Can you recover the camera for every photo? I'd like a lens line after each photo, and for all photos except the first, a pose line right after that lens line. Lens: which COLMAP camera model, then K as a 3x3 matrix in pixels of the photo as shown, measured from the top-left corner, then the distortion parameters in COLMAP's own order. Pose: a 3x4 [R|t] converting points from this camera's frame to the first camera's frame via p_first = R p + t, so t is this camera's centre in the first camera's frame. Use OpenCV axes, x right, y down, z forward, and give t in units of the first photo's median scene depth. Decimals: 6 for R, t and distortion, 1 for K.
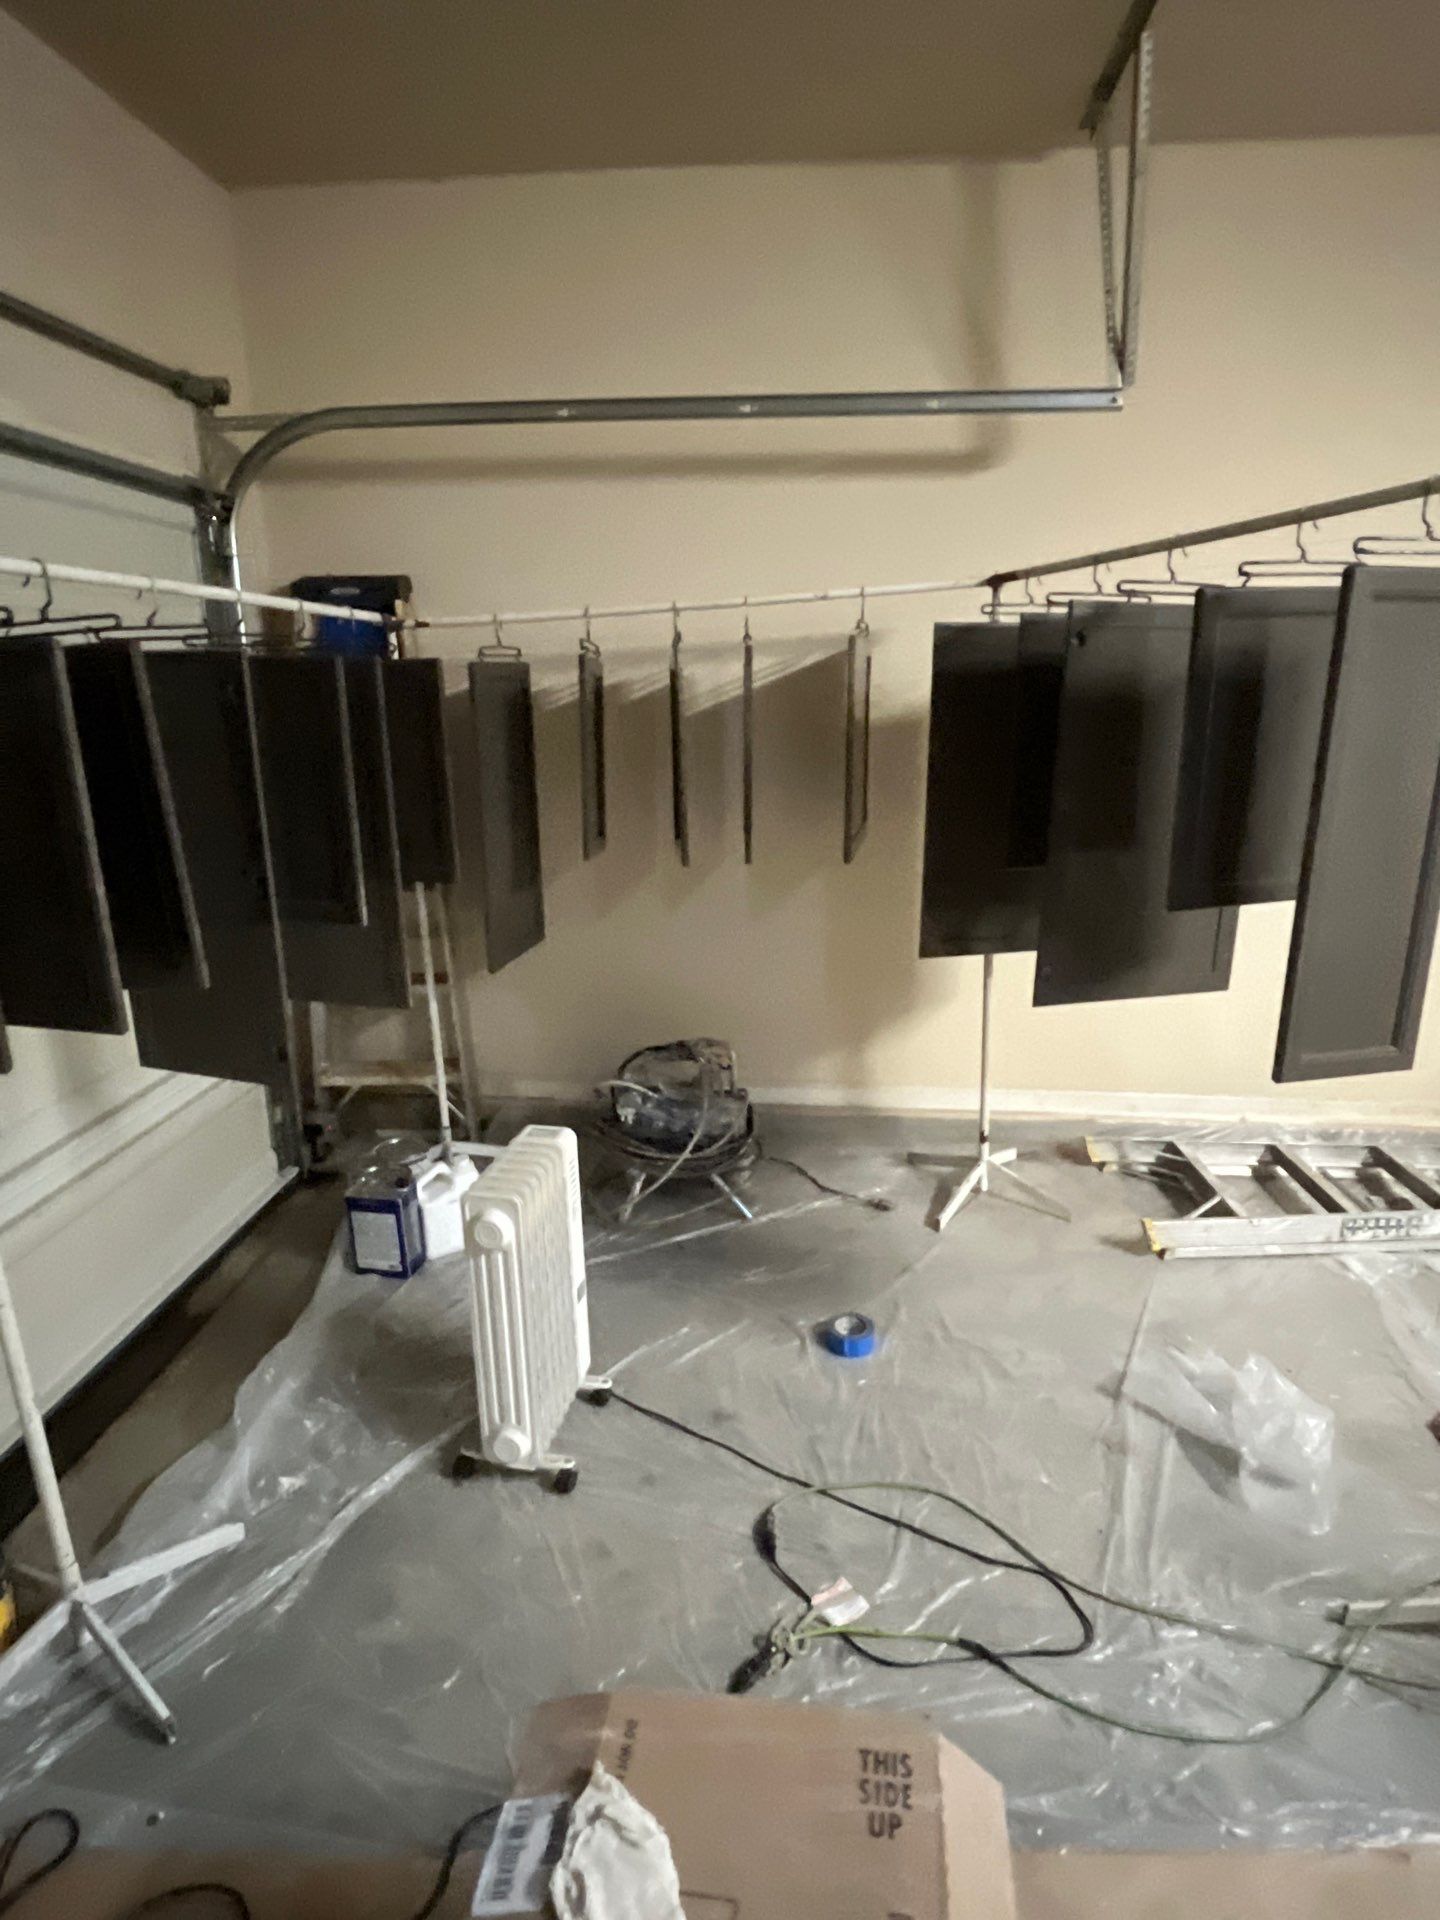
lens RADIAL K [[1030.8, 0, 720.3], [0, 1030.8, 961.1], [0, 0, 1]] dist [-0.001075, -0.001556]
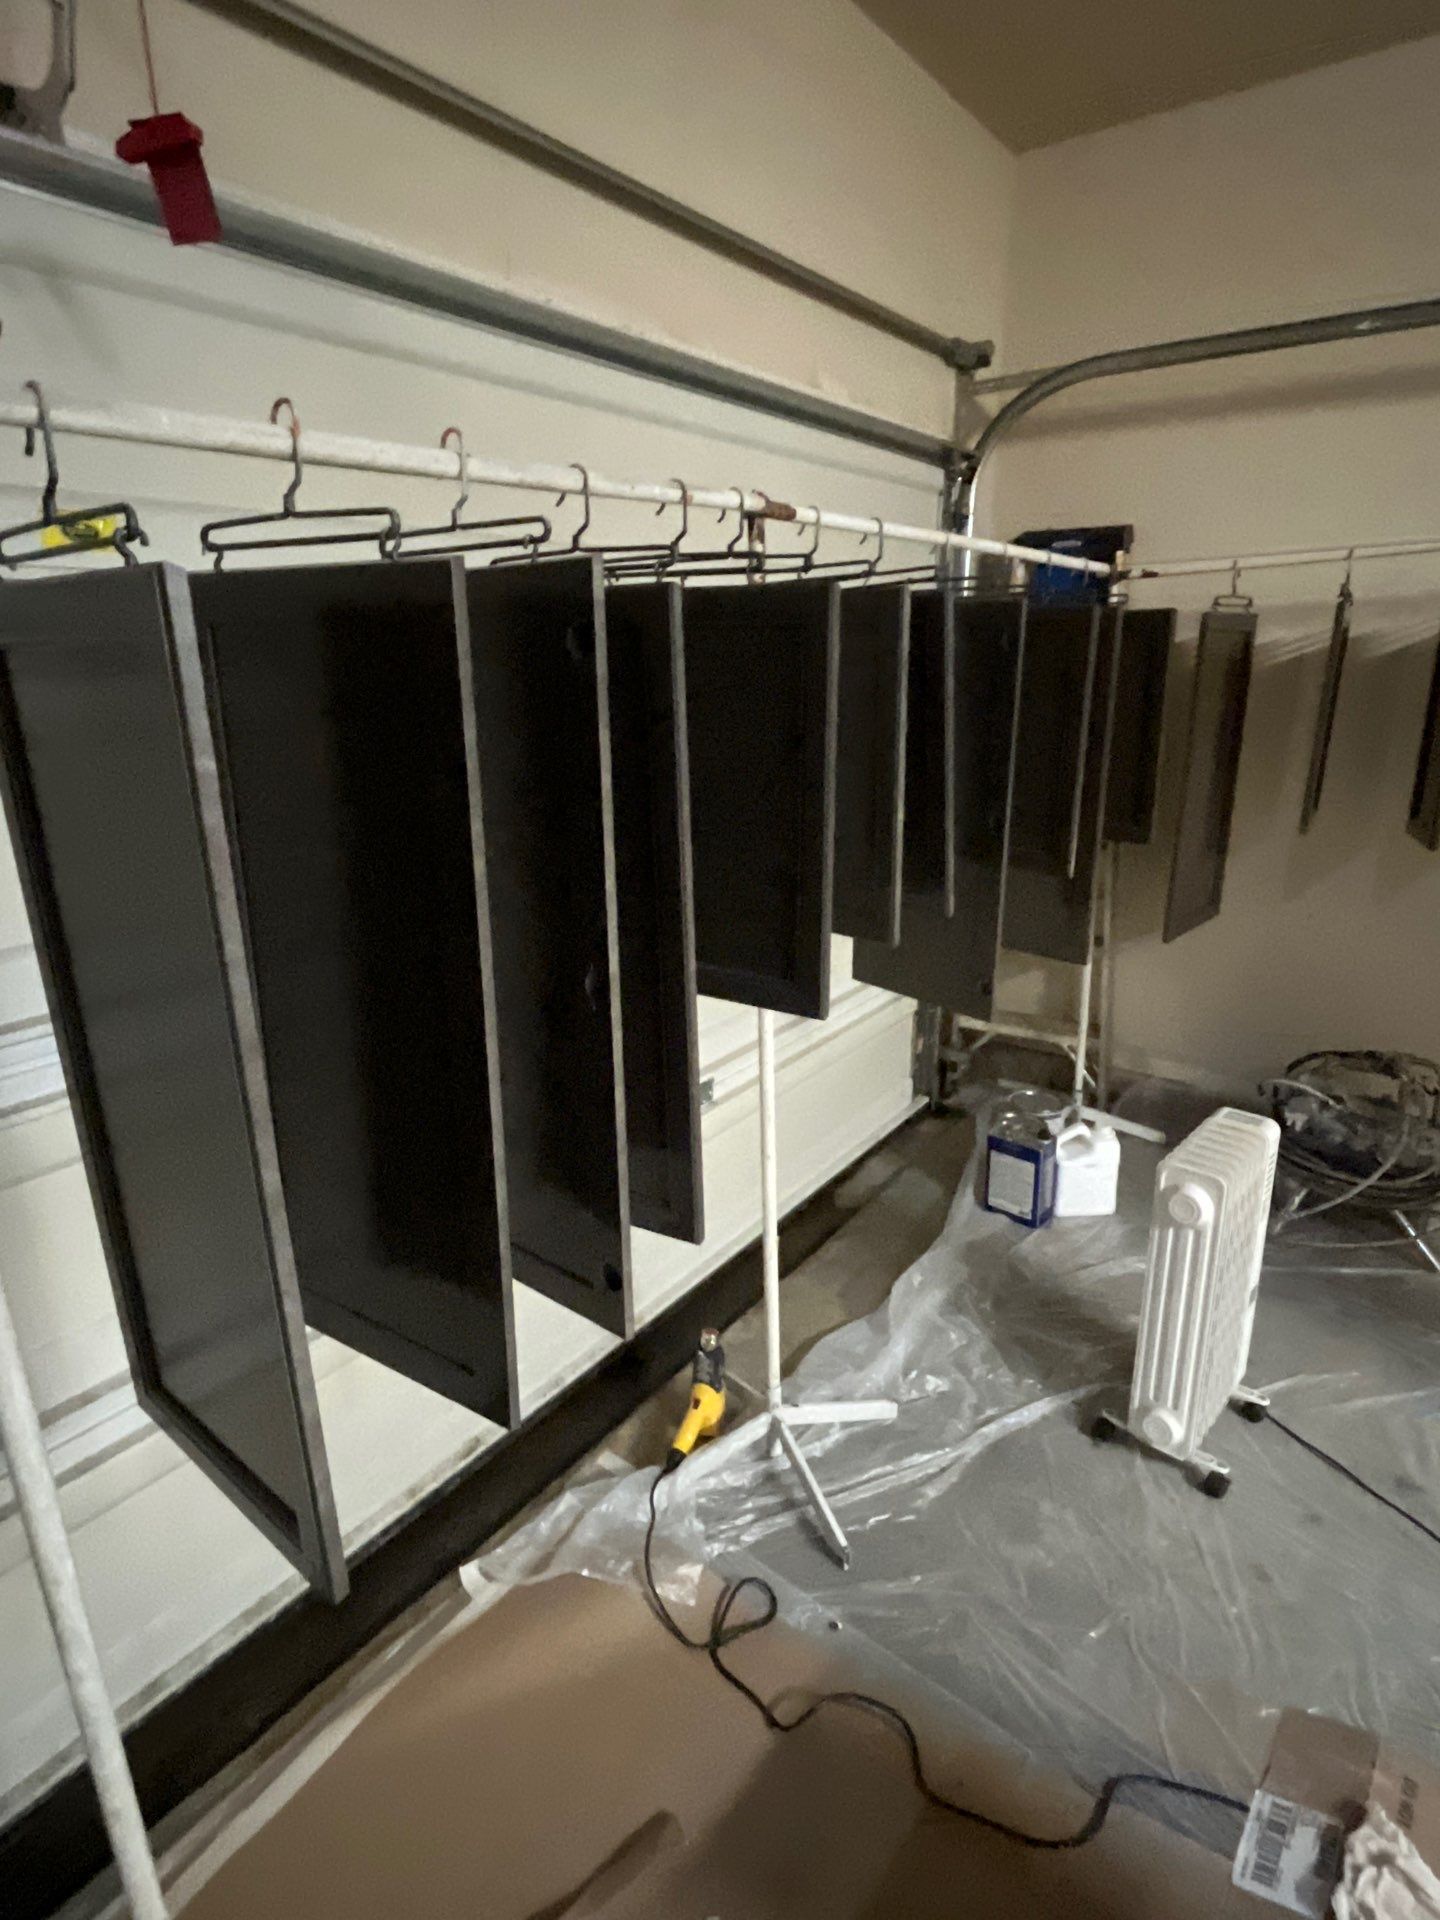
lens RADIAL K [[1030.8, 0, 721.0], [0, 1030.8, 959.6], [0, 0, 1]] dist [-0.001075, -0.001556]
pose [[0.854388, 0.151164, -0.497162, -0.104014], [-0.135538, 0.988462, 0.067618, 0.020060], [0.501647, 0.009613, 0.865019, -0.033779]]
